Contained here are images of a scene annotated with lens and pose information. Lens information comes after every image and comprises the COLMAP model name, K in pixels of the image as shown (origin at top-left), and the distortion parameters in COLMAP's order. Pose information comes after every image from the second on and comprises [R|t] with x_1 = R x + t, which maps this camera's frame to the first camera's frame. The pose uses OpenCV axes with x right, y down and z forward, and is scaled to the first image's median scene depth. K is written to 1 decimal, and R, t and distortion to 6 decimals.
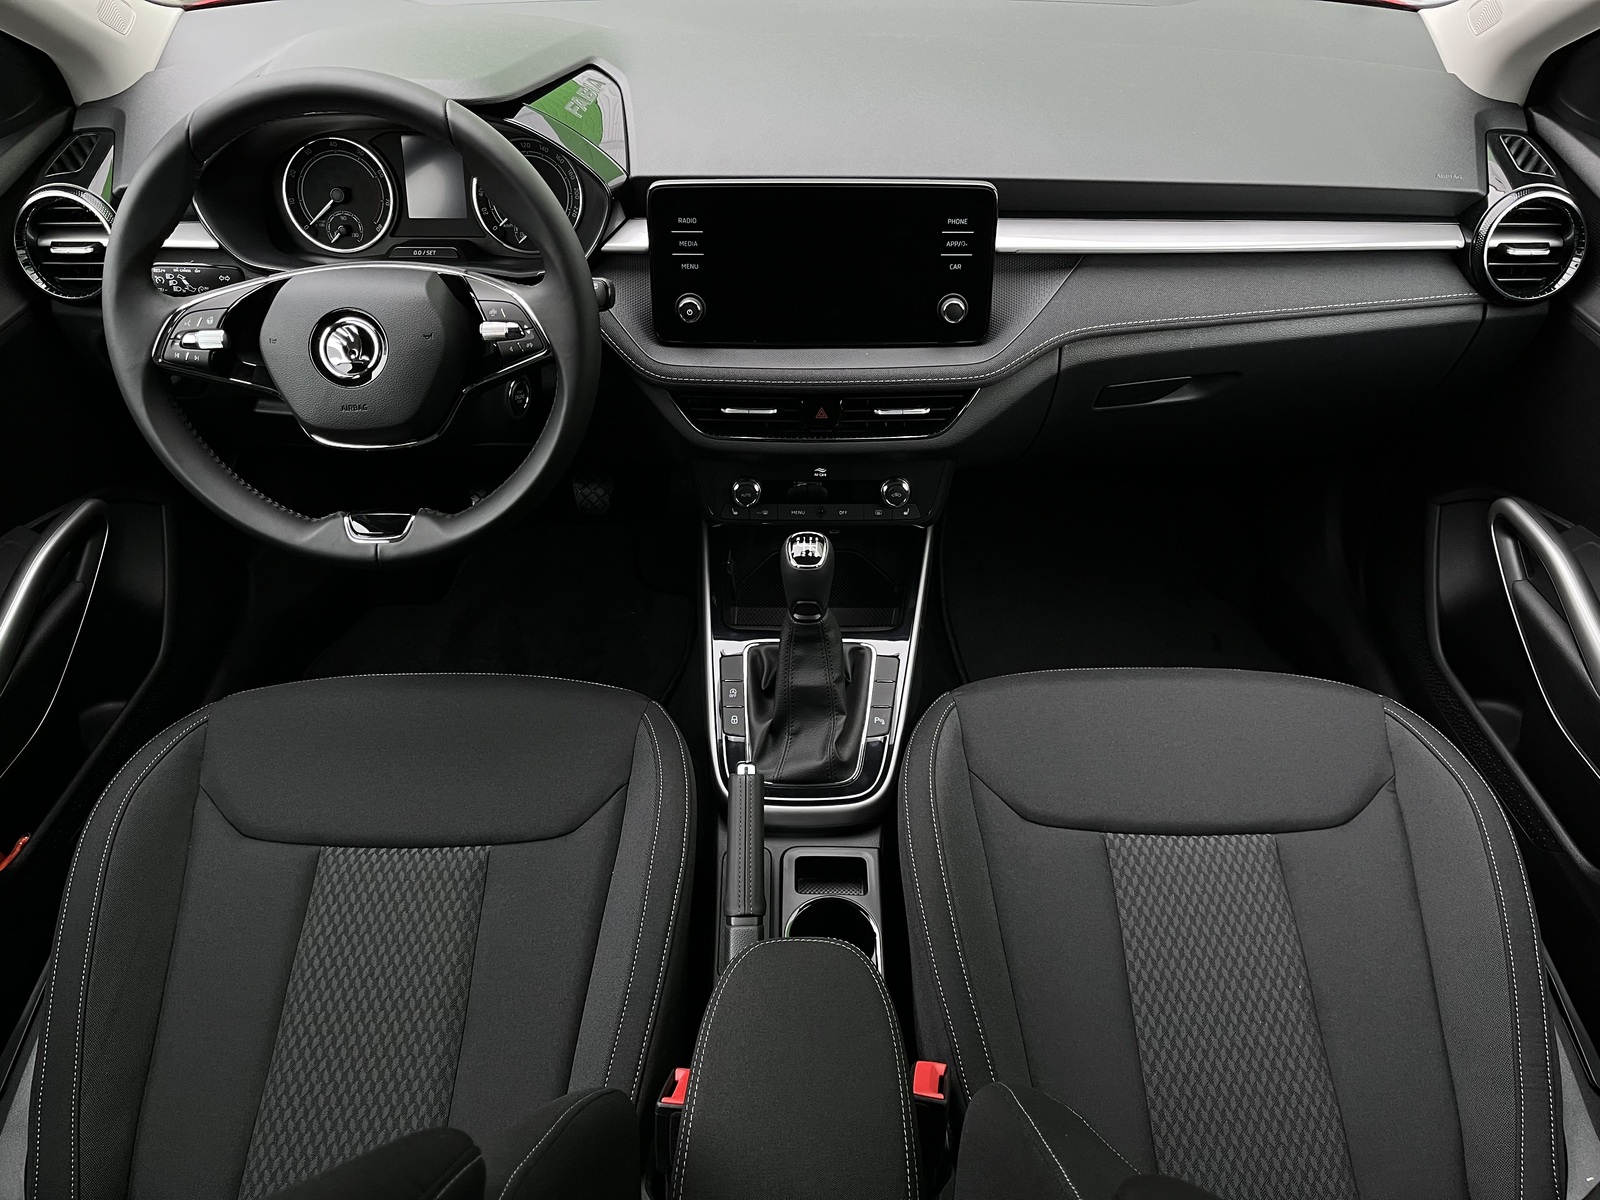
lens RADIAL K [[1203.7, 0, 803.6], [0, 1203.7, 616.3], [0, 0, 1]] dist [0.066073, -0.102230]
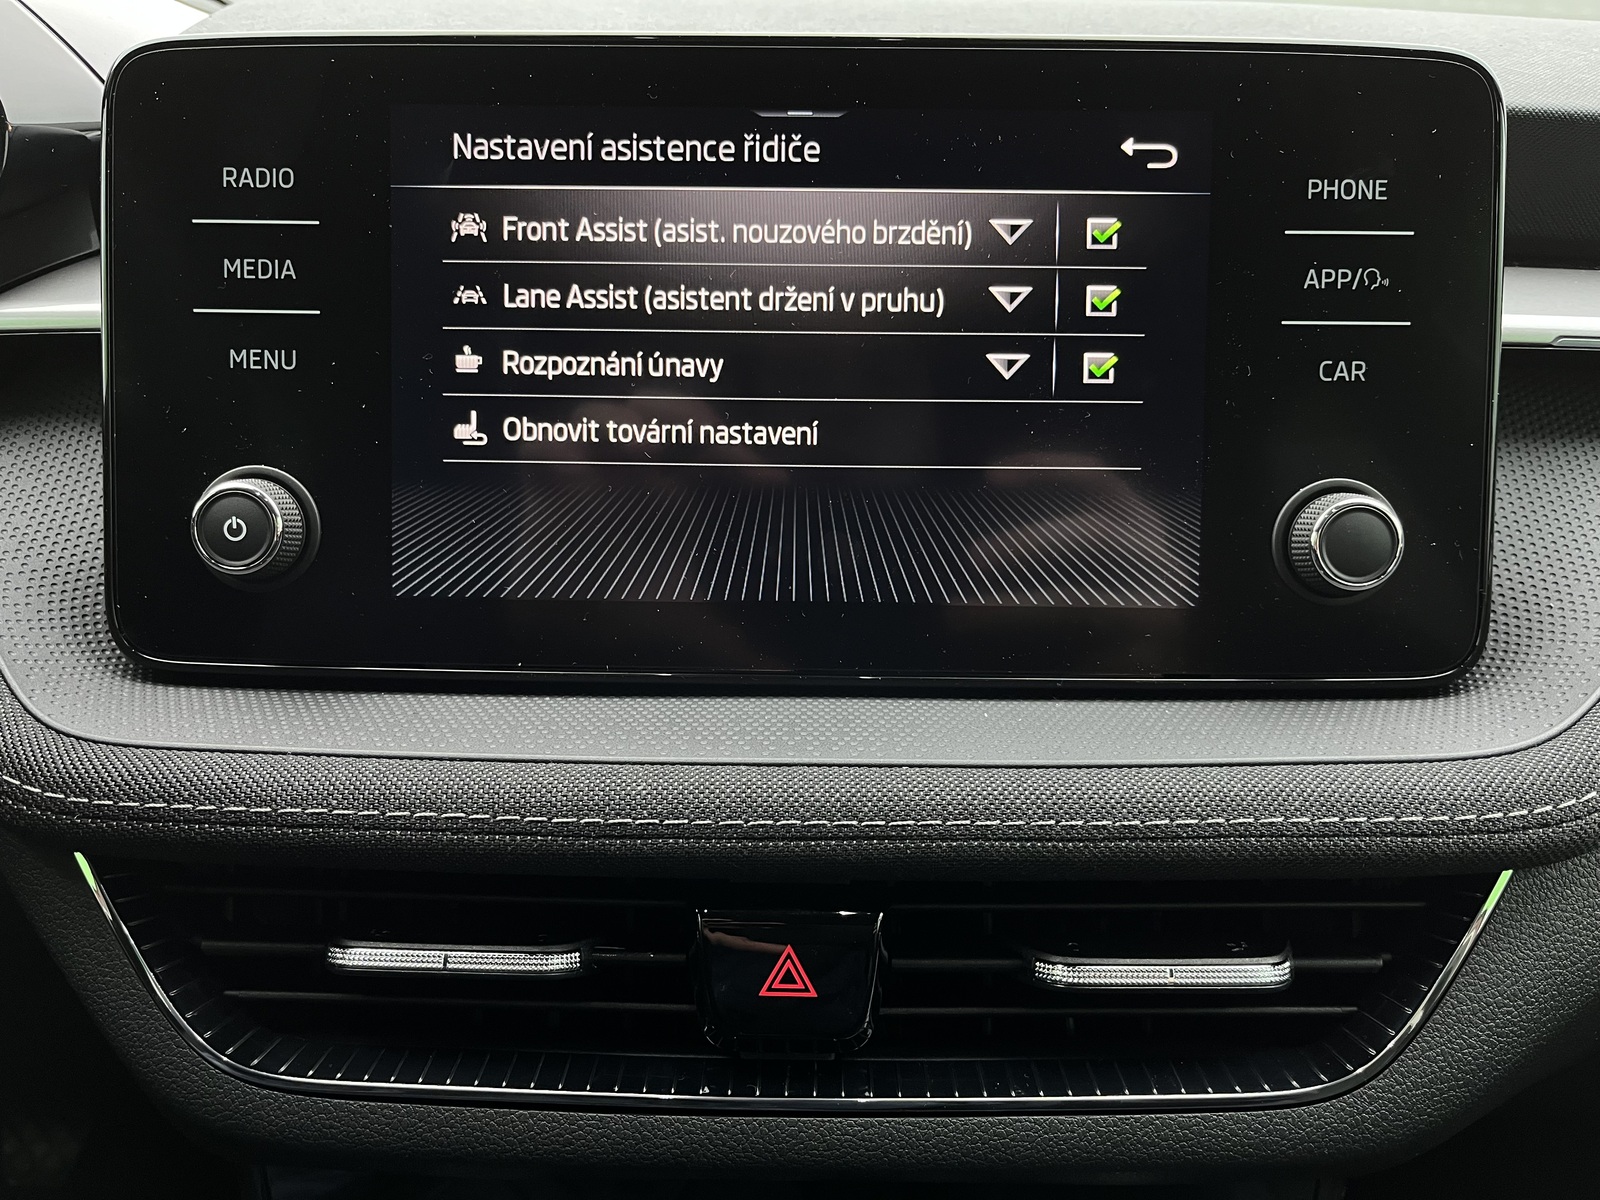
lens RADIAL K [[1225.6, 0, 790.5], [0, 1225.6, 615.2], [0, 0, 1]] dist [0.052727, -0.106154]
pose [[0.999884, 0.012875, -0.008170, 0.016473], [-0.015111, 0.908323, -0.417995, -0.137251], [0.002040, 0.418070, 0.908412, 0.788723]]
